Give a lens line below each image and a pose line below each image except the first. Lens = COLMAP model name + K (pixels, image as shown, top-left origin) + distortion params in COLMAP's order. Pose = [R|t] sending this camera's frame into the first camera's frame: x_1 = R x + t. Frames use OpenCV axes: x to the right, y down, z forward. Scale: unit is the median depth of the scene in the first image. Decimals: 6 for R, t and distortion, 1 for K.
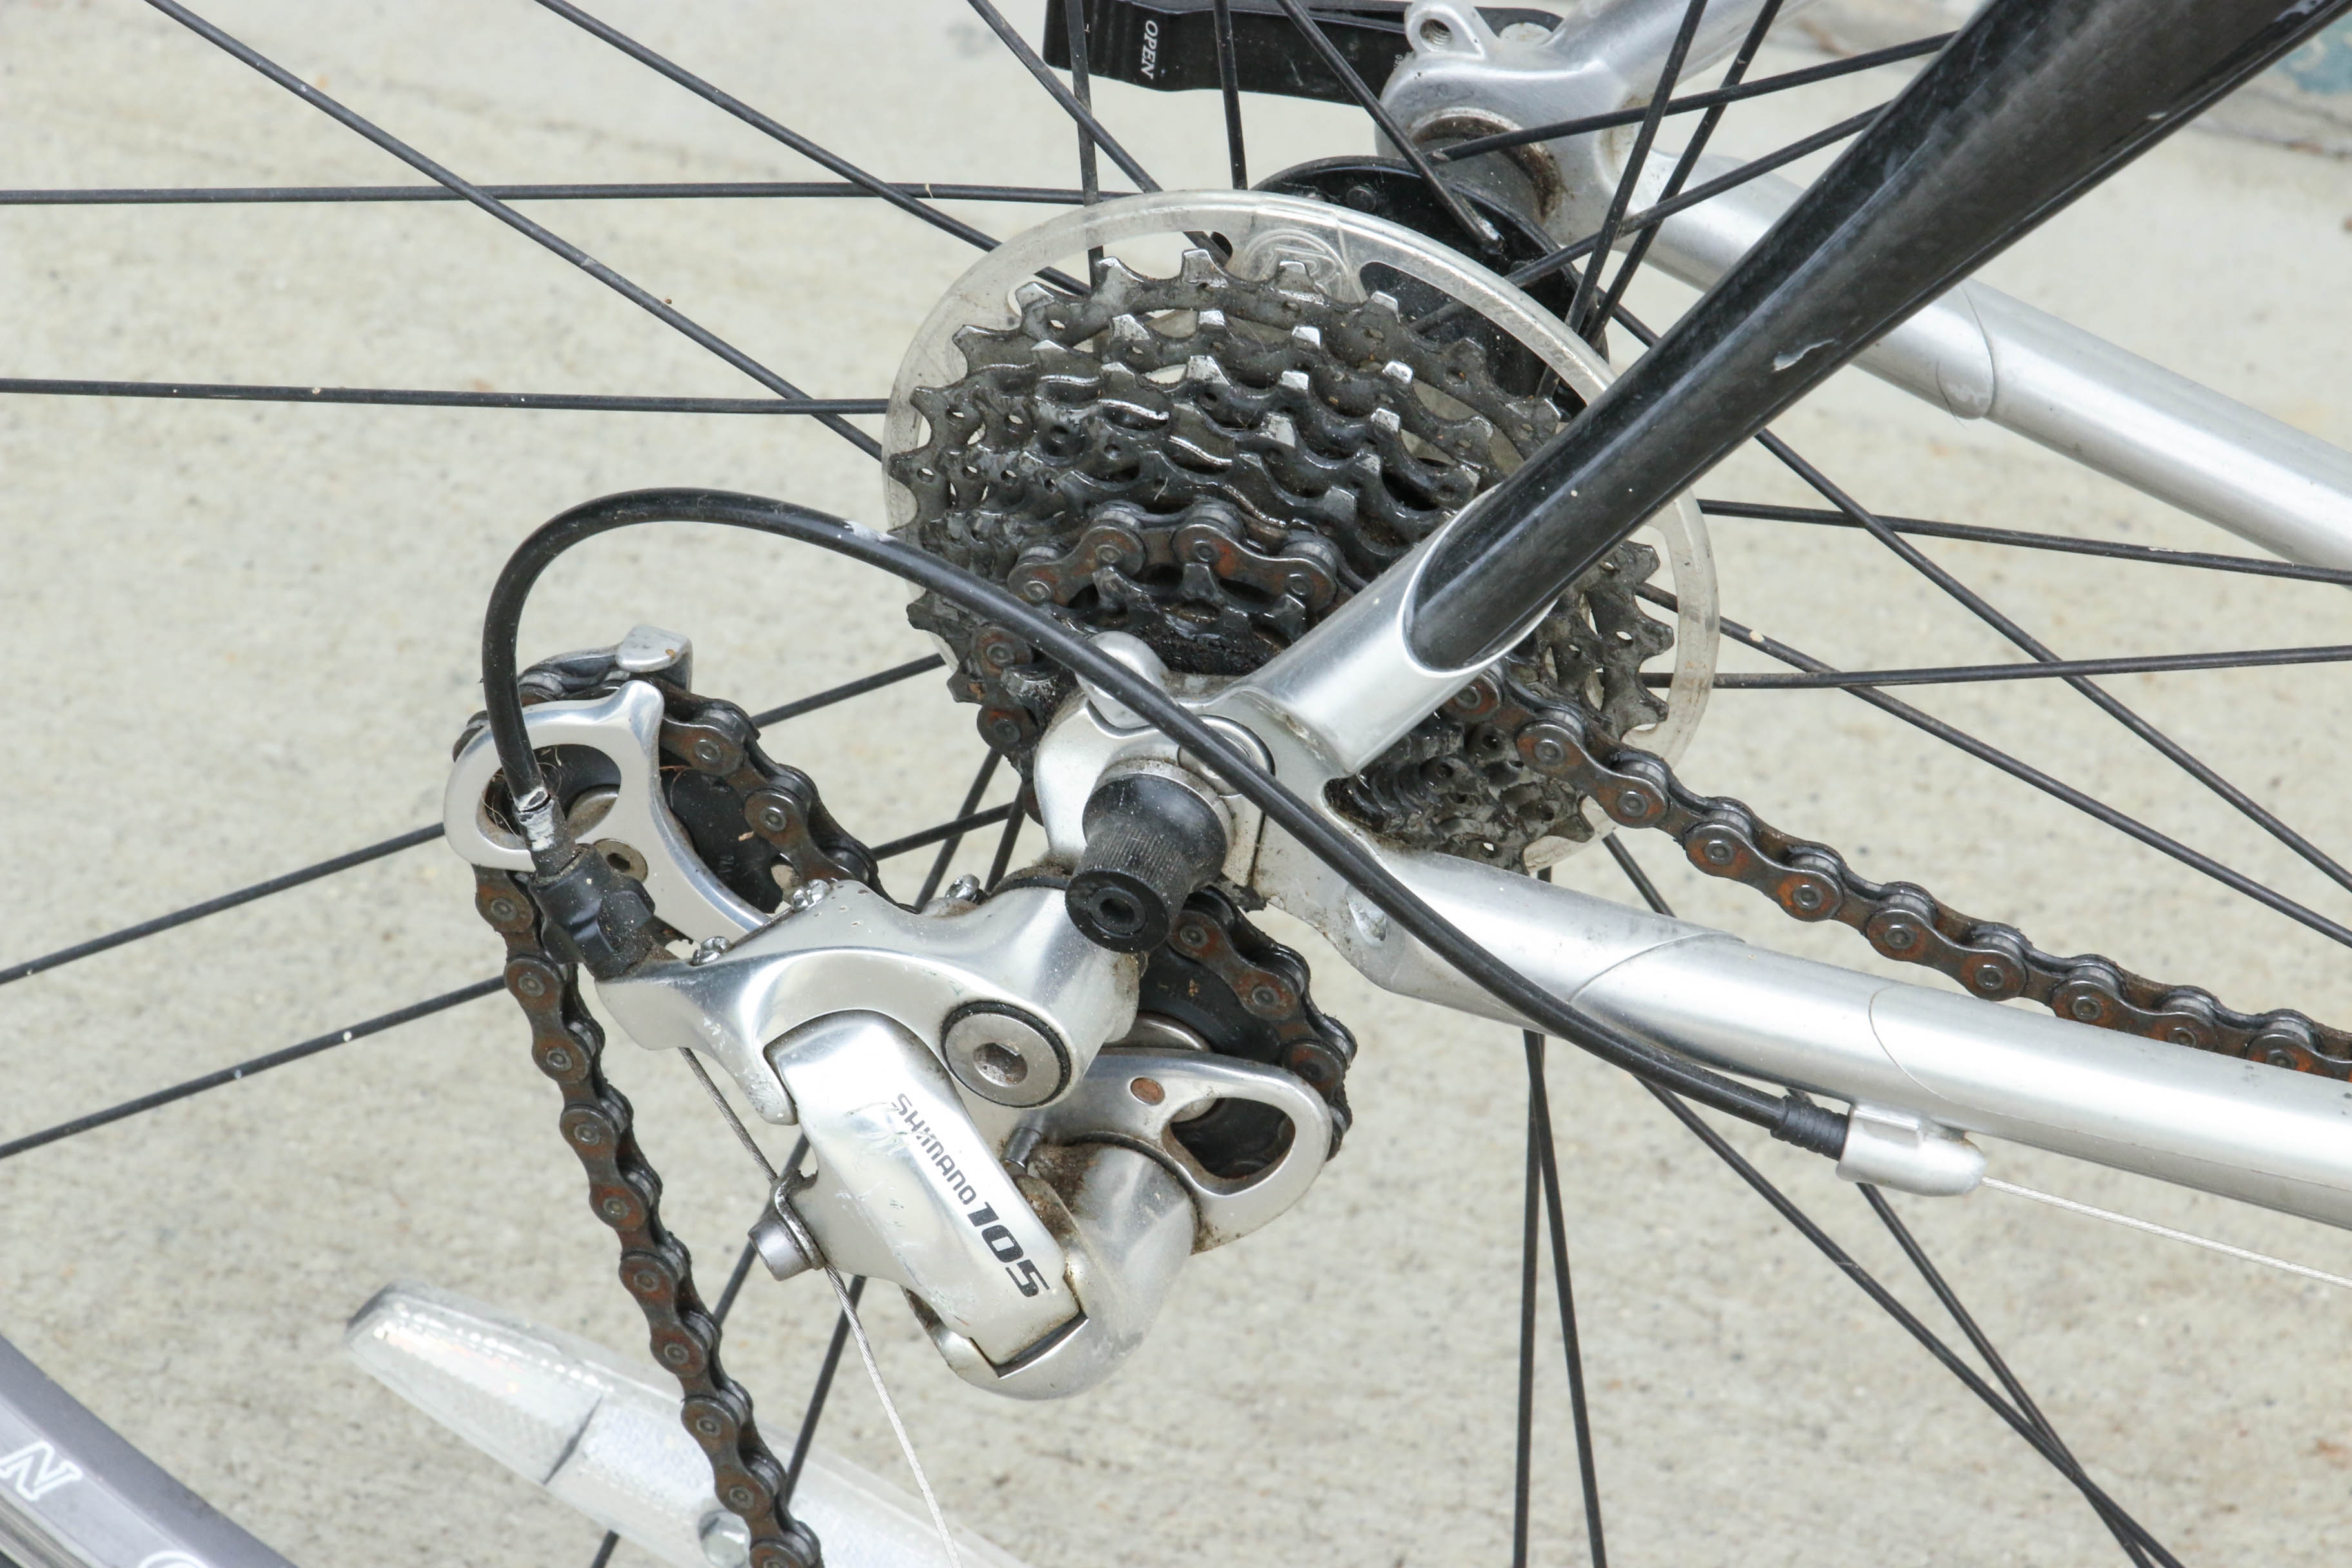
lens RADIAL K [[11458.5, 0, 1169.3], [0, 11458.5, 789.7], [0, 0, 1]] dist [0.441804, 0.000000]
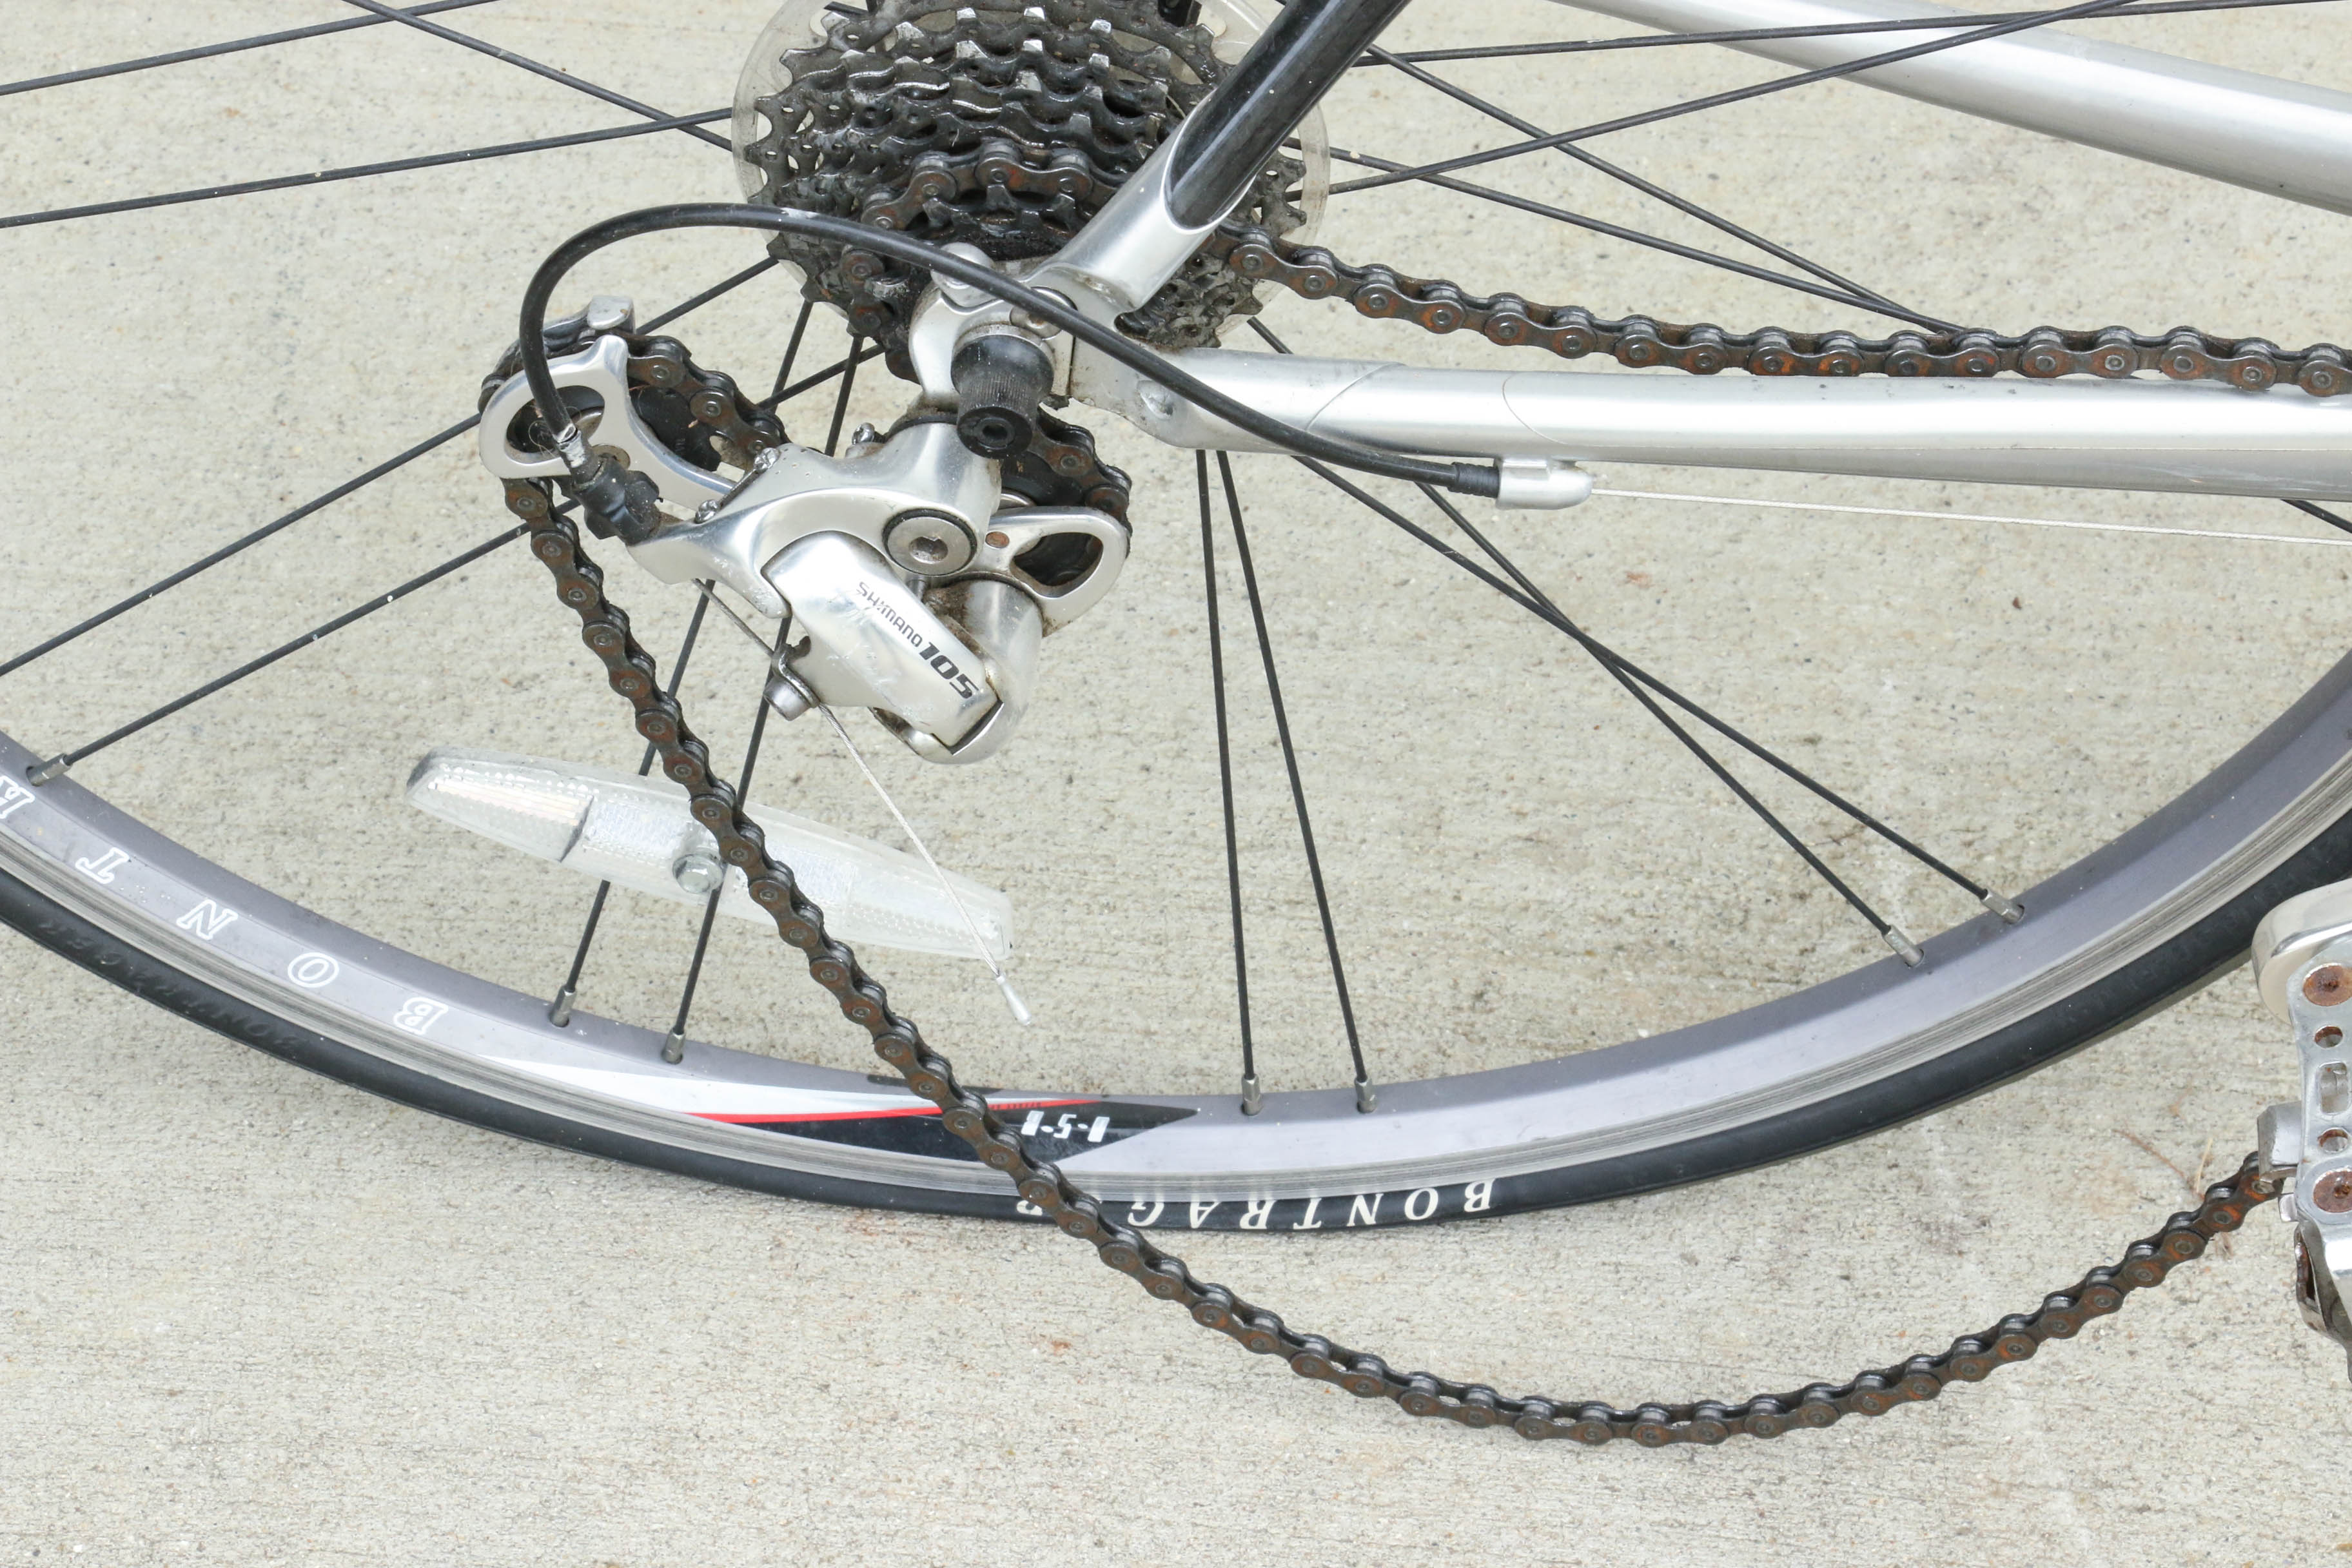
lens RADIAL K [[6931.9, 0, 1179.0], [0, 6931.9, 802.2], [0, 0, 1]] dist [0.244257, 0.000000]
pose [[0.970033, -0.207389, 0.126597, -0.099194], [0.193039, 0.974214, 0.116804, -0.040426], [-0.147556, -0.088865, 0.985053, 0.119679]]
